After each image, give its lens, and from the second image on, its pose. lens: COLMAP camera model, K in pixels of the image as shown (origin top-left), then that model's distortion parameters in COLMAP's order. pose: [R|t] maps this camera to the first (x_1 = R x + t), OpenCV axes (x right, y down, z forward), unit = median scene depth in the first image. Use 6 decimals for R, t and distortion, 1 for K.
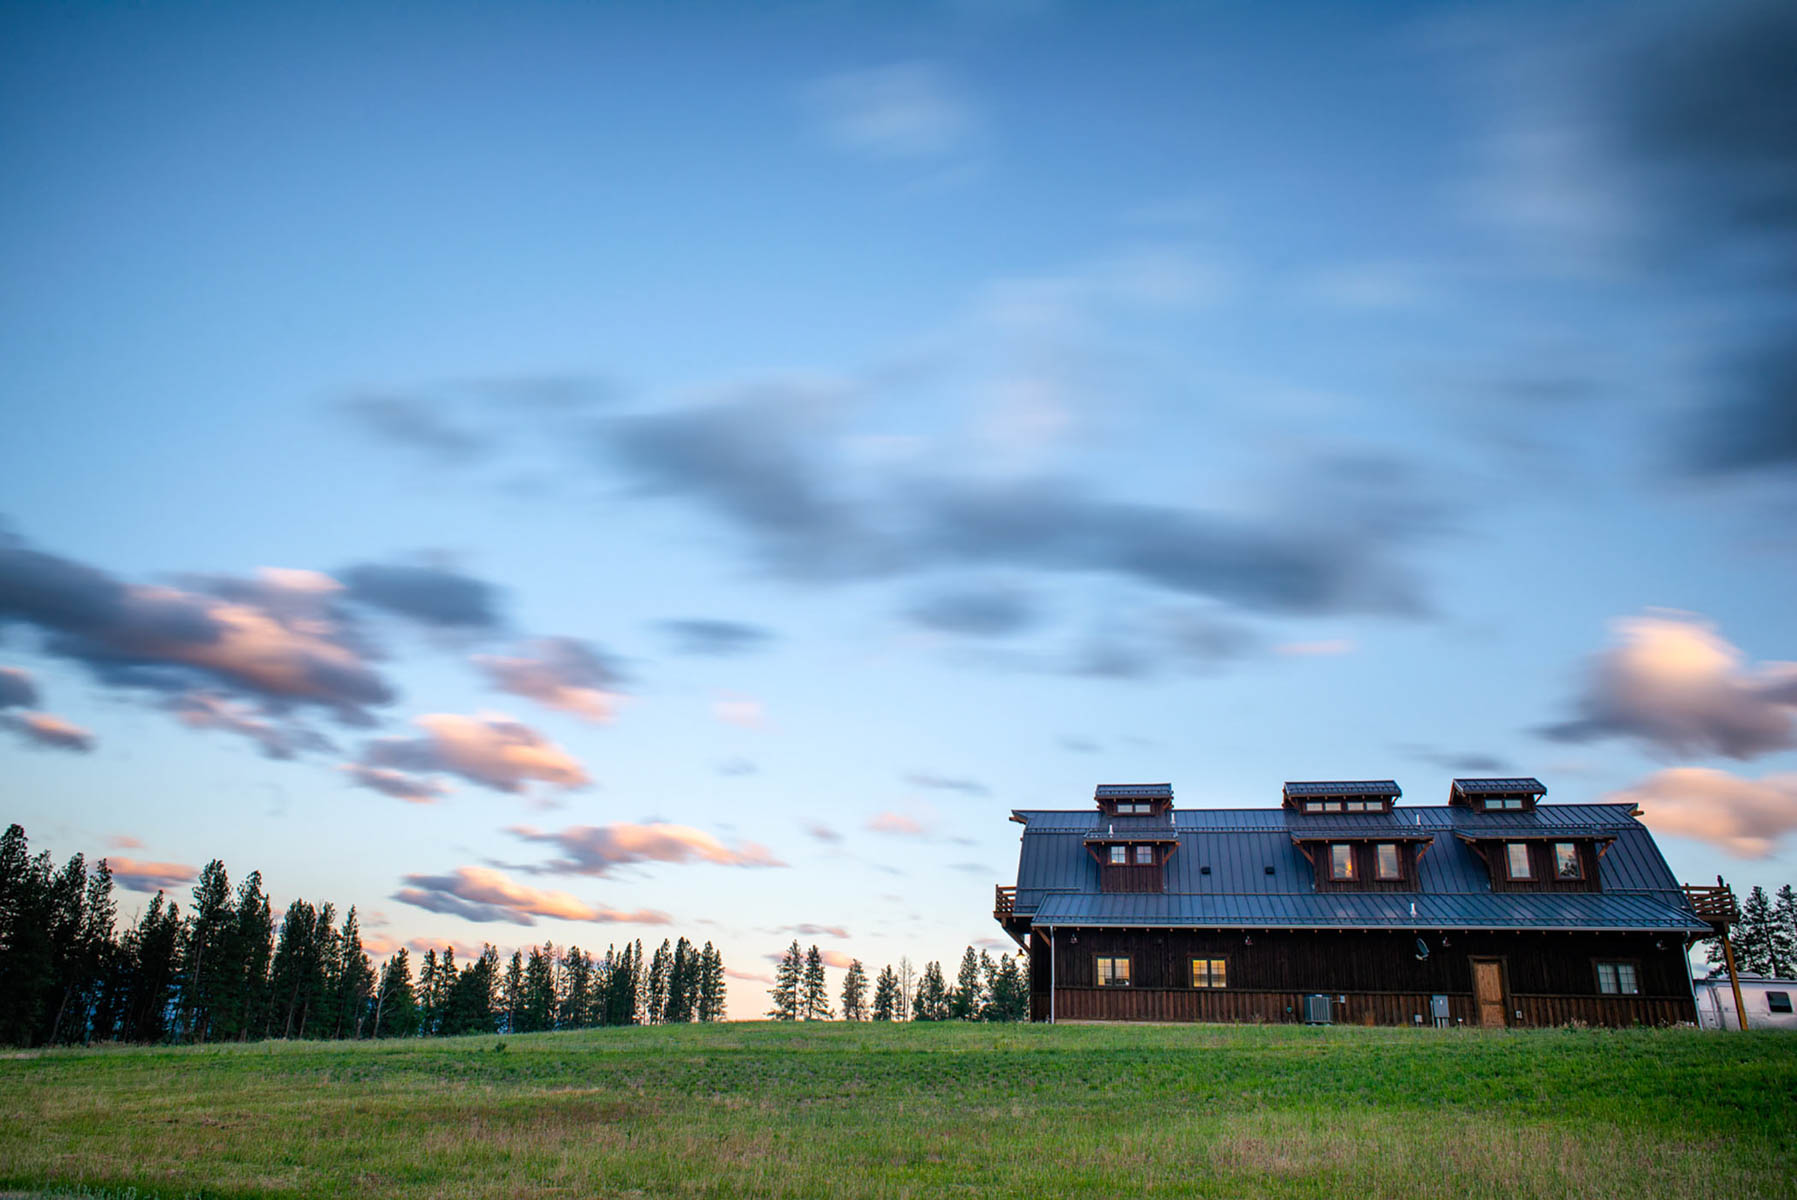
lens RADIAL K [[1266.0, 0, 898.5], [0, 1266.0, 600.0], [0, 0, 1]] dist [-0.092338, 0.087635]
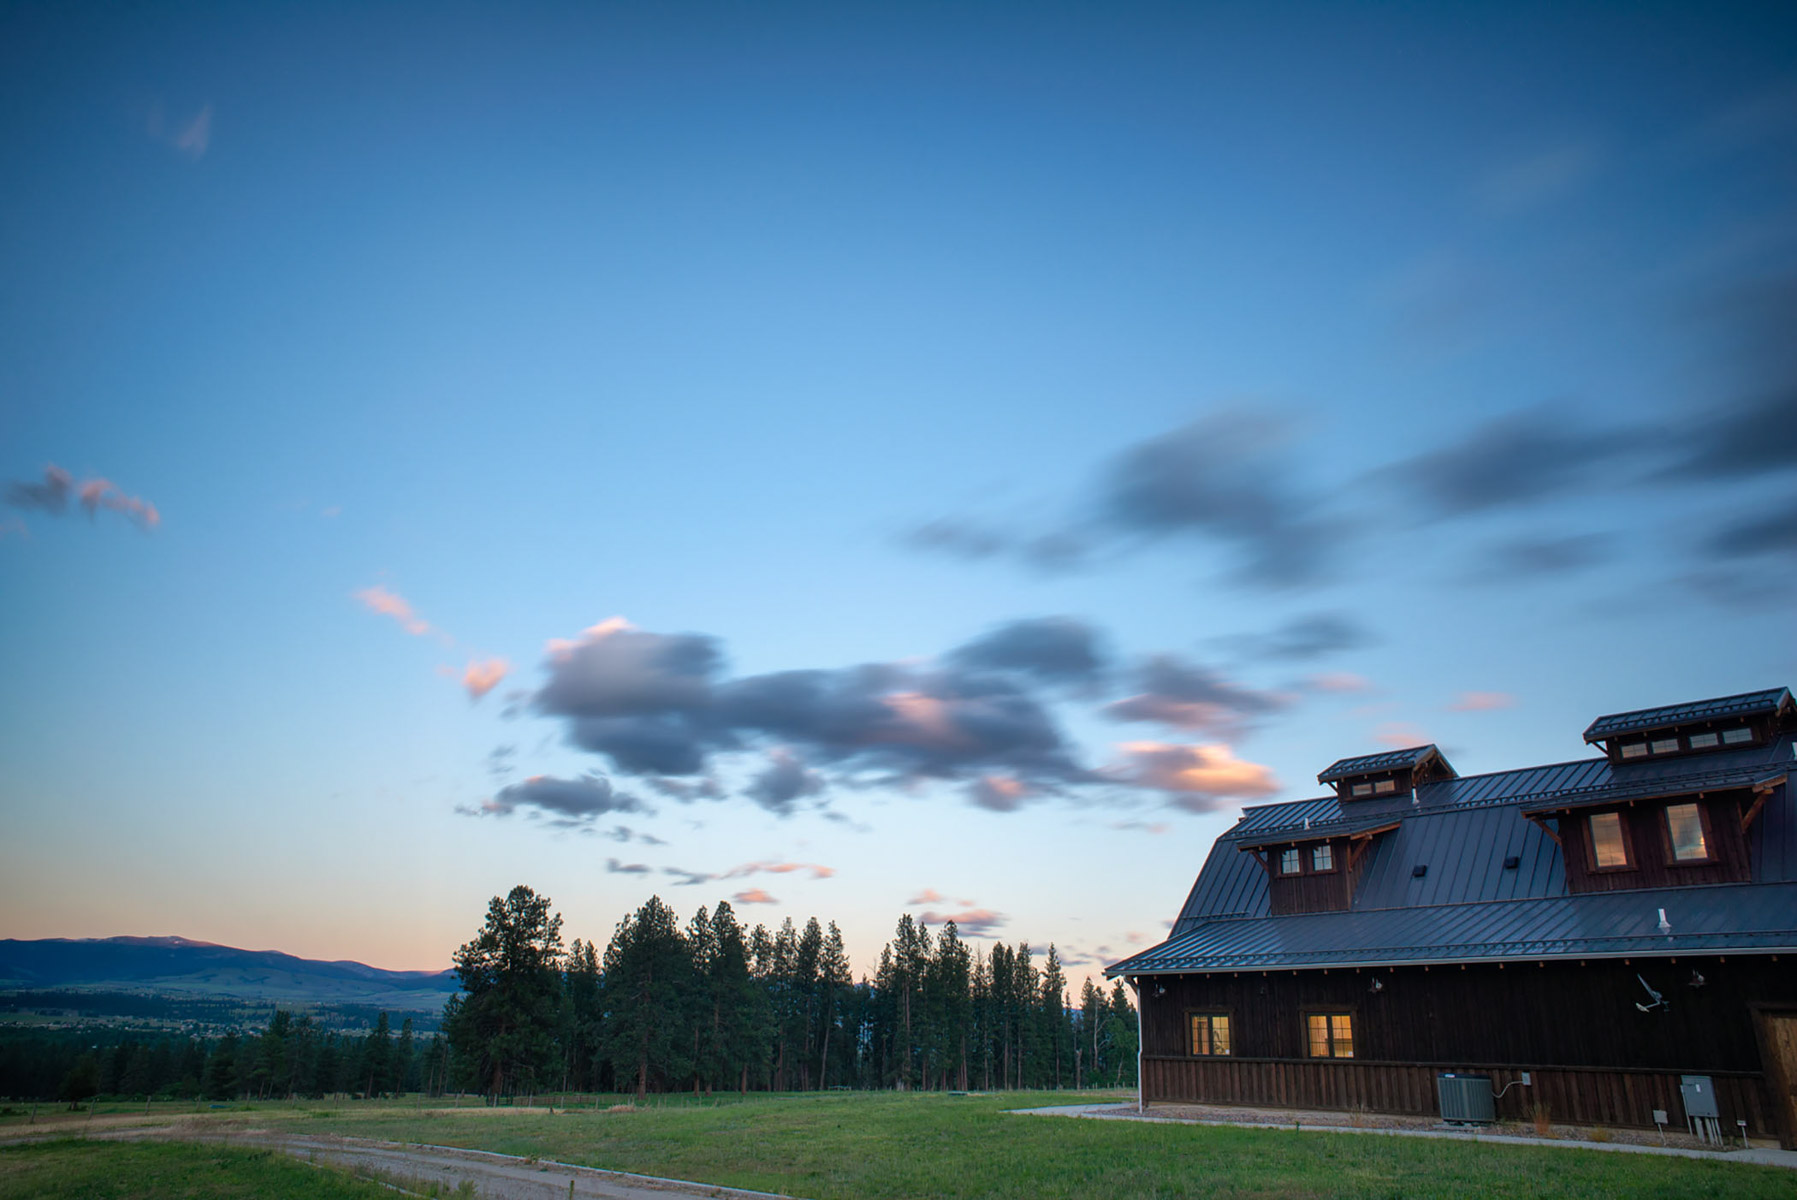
lens RADIAL K [[1266.0, 0, 898.5], [0, 1266.0, 600.0], [0, 0, 1]] dist [-0.092338, 0.087635]
pose [[0.795580, -0.215137, -0.566364, 0.483790], [0.210149, 0.974782, -0.075078, 0.071135], [0.568233, -0.059290, 0.820729, 0.330981]]
